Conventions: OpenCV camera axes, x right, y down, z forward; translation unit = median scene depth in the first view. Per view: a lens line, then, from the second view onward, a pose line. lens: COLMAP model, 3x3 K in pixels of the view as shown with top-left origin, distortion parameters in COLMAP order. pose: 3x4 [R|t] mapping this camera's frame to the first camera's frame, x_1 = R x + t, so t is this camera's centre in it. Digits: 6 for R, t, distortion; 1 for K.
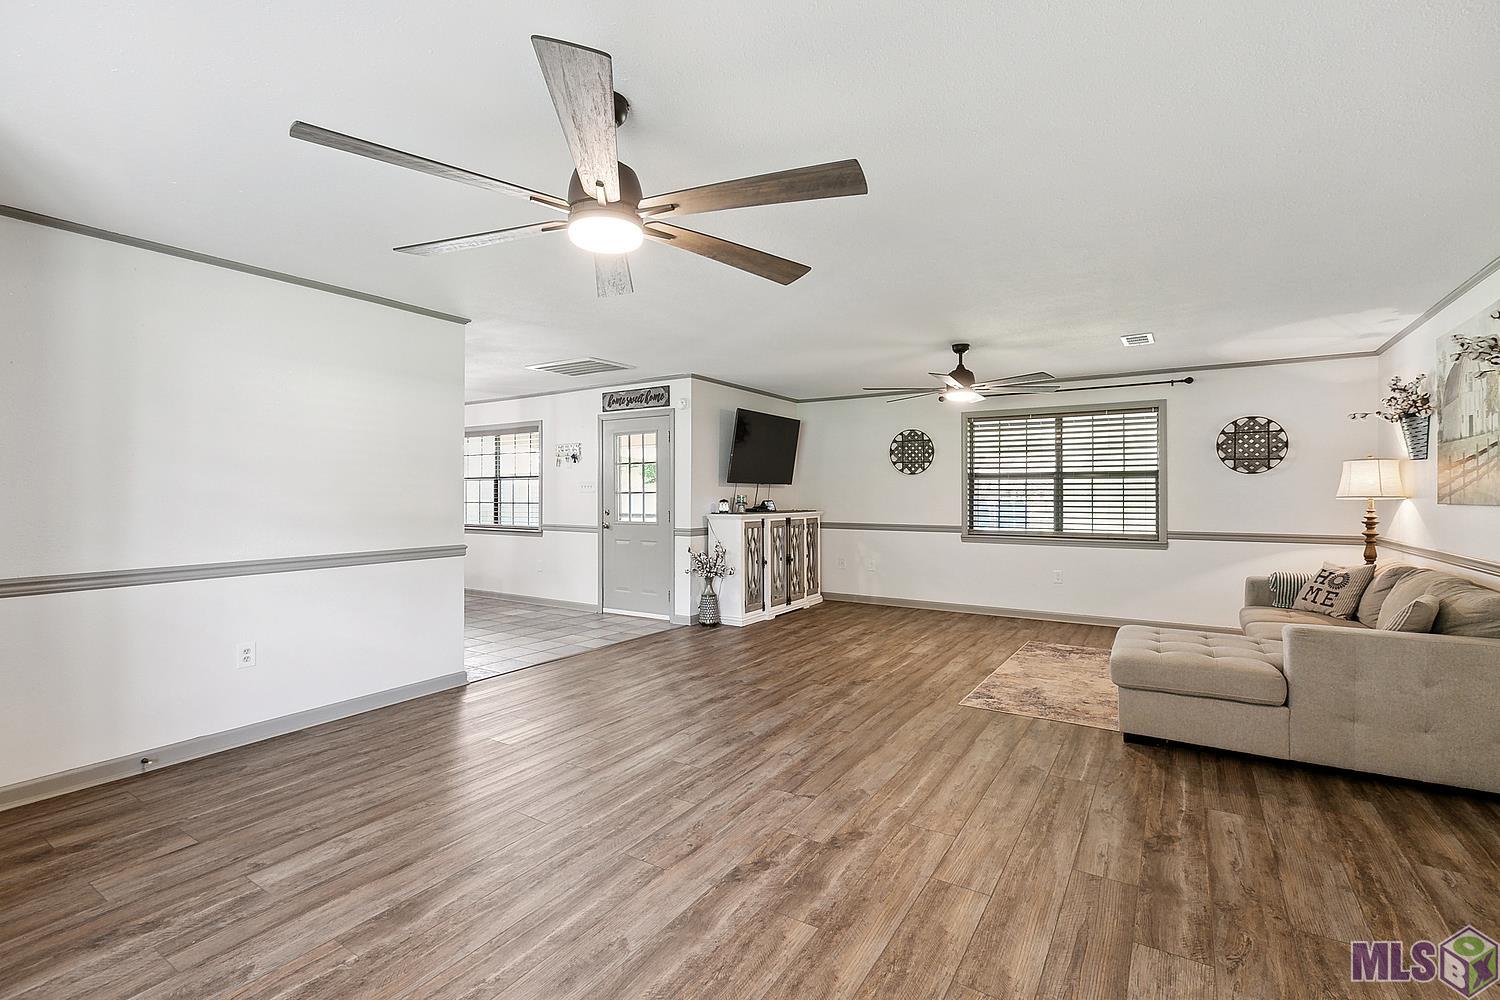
lens RADIAL K [[677.9, 0, 750.7], [0, 677.9, 496.7], [0, 0, 1]] dist [-0.004705, 0.000241]
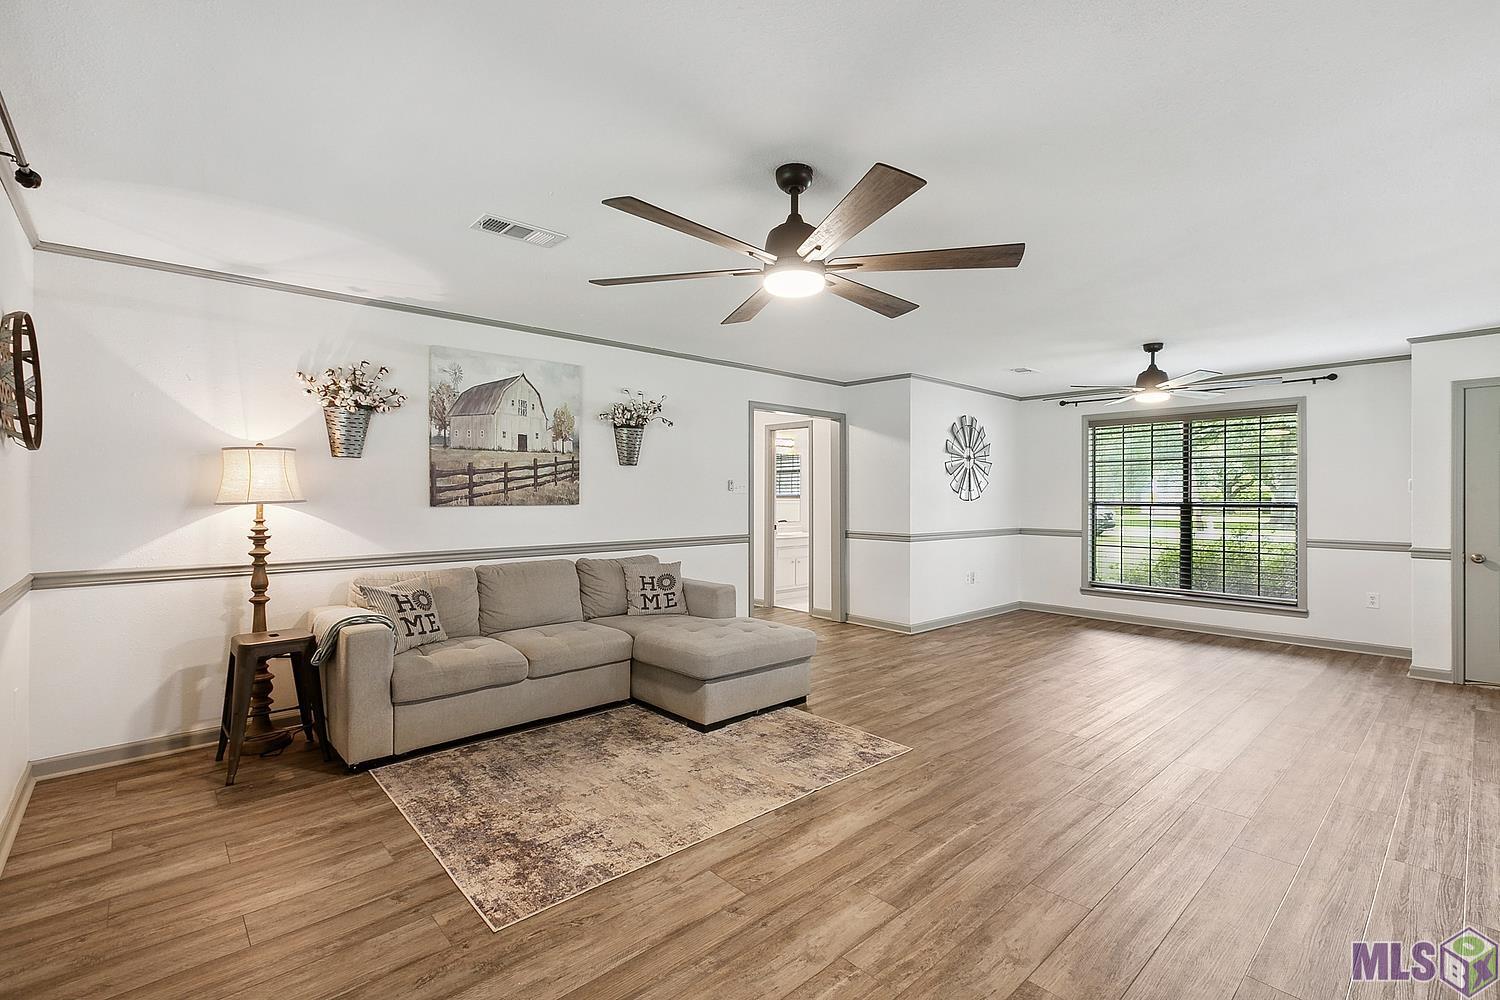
lens RADIAL K [[677.9, 0, 749.4], [0, 677.9, 496.1], [0, 0, 1]] dist [-0.004705, 0.000241]
pose [[-0.965460, -0.002172, 0.260542, 0.284220], [0.000182, 0.999959, 0.009010, -0.013616], [-0.260551, 0.008746, -0.965420, 1.857382]]
